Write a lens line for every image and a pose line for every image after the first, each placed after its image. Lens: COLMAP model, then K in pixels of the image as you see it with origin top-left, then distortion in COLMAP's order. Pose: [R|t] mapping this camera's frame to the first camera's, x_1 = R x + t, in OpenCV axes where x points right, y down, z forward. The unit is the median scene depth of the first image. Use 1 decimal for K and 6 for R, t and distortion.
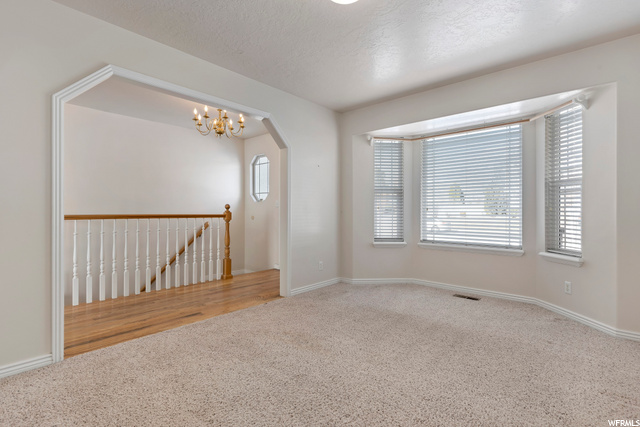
lens RADIAL K [[303.4, 0, 318.1], [0, 303.4, 213.9], [0, 0, 1]] dist [0.003126, 0.001227]
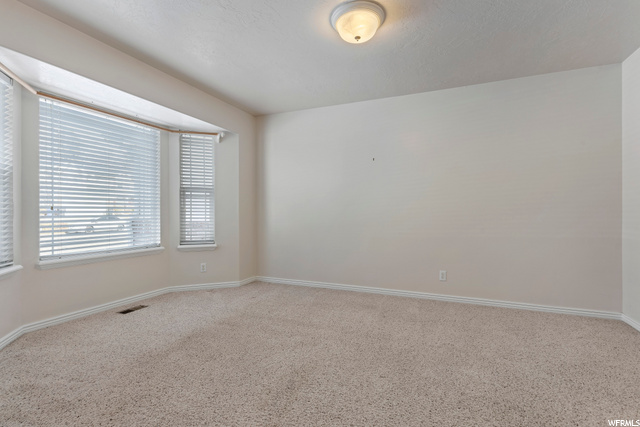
lens RADIAL K [[303.4, 0, 318.1], [0, 303.4, 210.9], [0, 0, 1]] dist [0.003126, 0.001227]
pose [[-0.329315, 0.009380, 0.944174, -0.599216], [0.007166, 0.999947, -0.007434, 0.002322], [-0.944193, 0.004318, -0.329364, 0.913710]]
